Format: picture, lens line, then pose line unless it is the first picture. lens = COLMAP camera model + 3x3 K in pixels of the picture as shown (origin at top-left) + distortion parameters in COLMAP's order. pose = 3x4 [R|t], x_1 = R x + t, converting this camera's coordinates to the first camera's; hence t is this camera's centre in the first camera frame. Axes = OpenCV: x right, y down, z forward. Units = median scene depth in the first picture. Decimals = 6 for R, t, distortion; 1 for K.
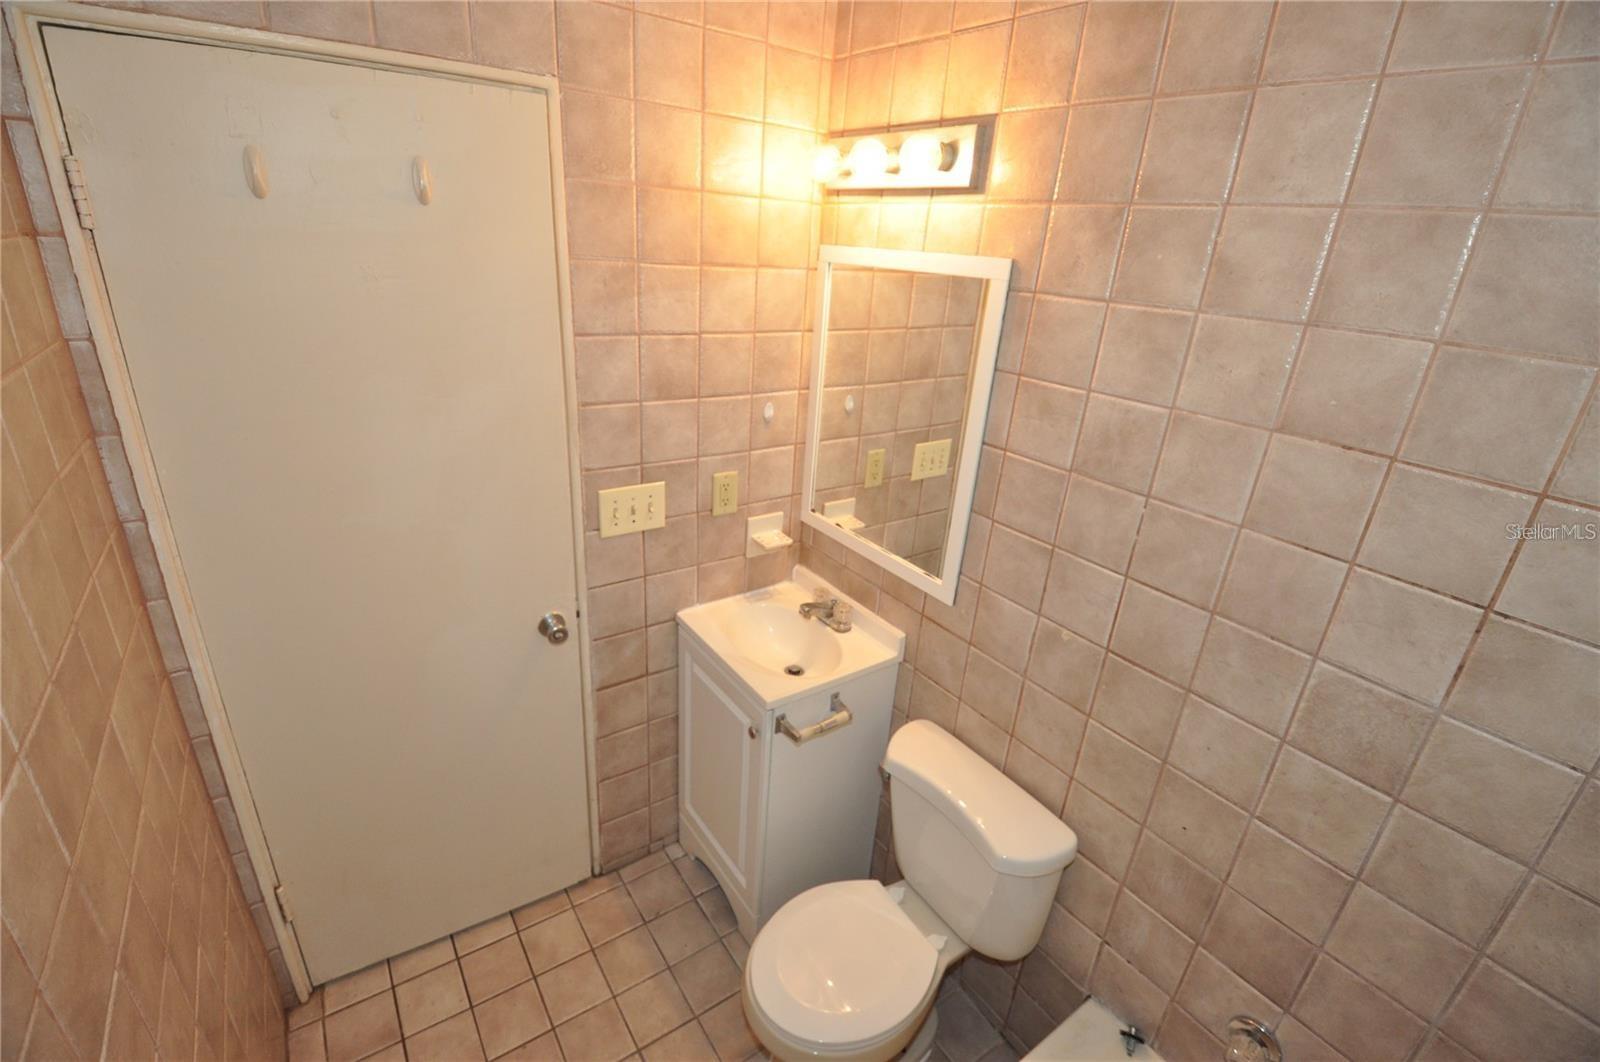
lens RADIAL K [[712.4, 0, 800.0], [0, 712.4, 531.0], [0, 0, 1]] dist [0.001616, -0.014389]
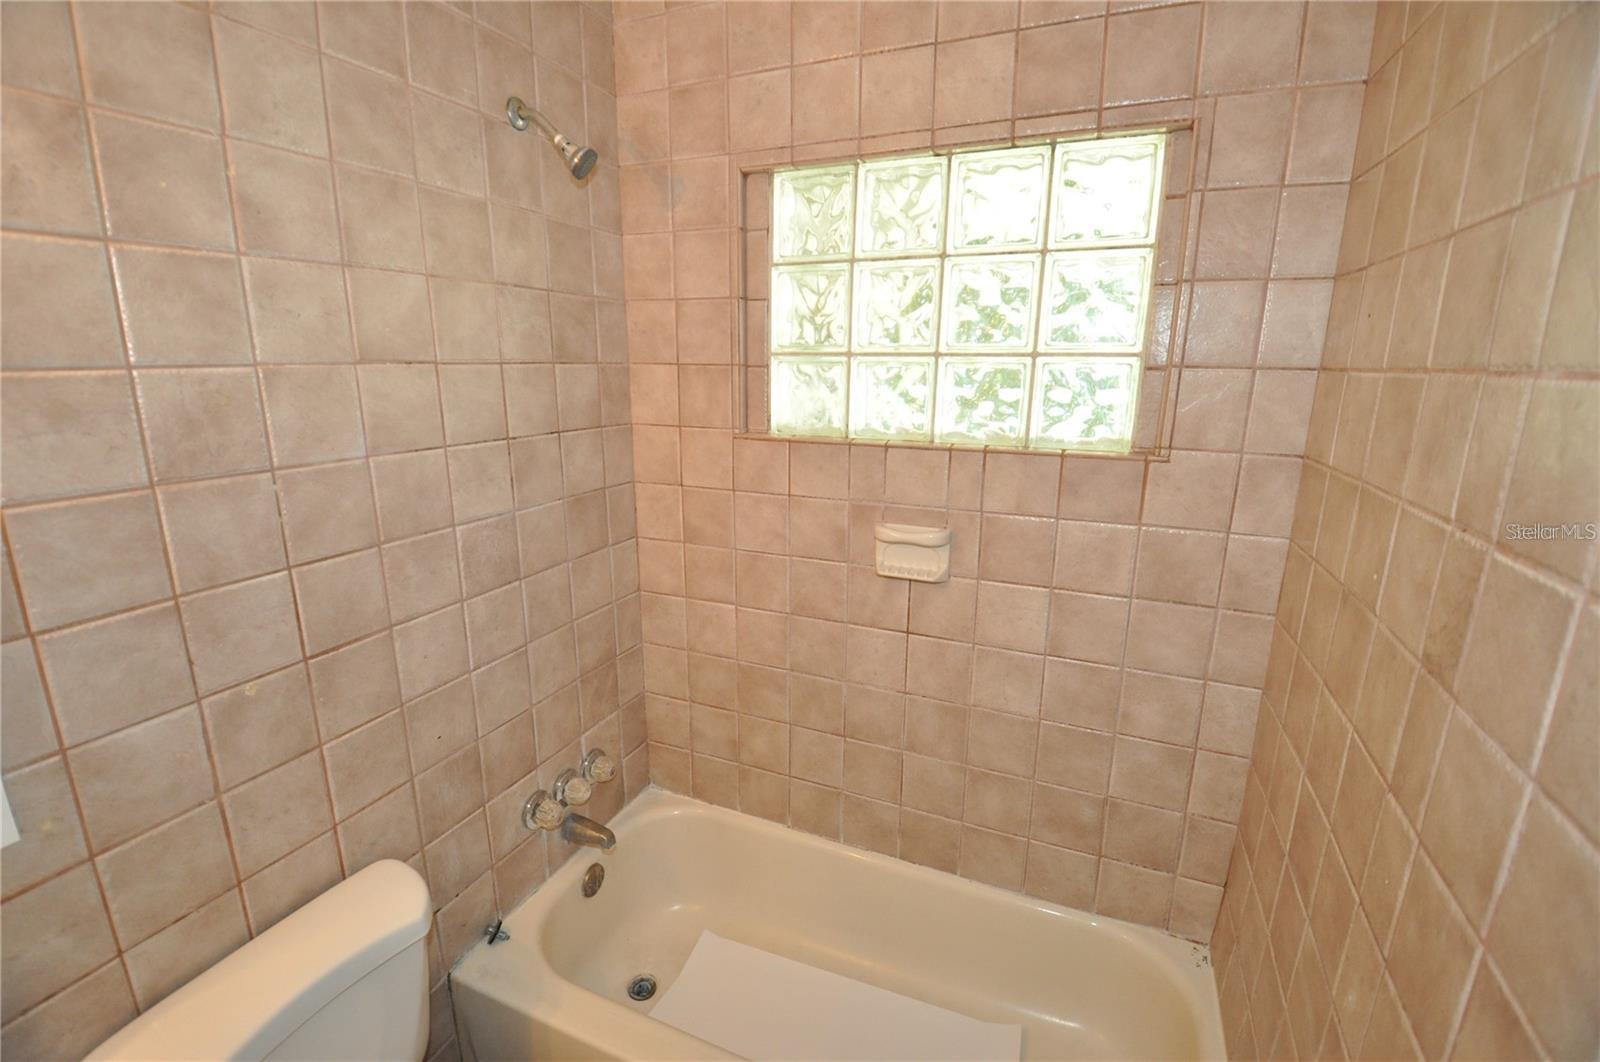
lens RADIAL K [[712.4, 0, 800.0], [0, 712.4, 531.0], [0, 0, 1]] dist [0.001616, -0.014389]
pose [[-0.522901, -0.266818, 0.809557, -0.578963], [0.285102, 0.840299, 0.461101, -0.205366], [-0.803300, 0.471916, -0.363323, 0.845407]]
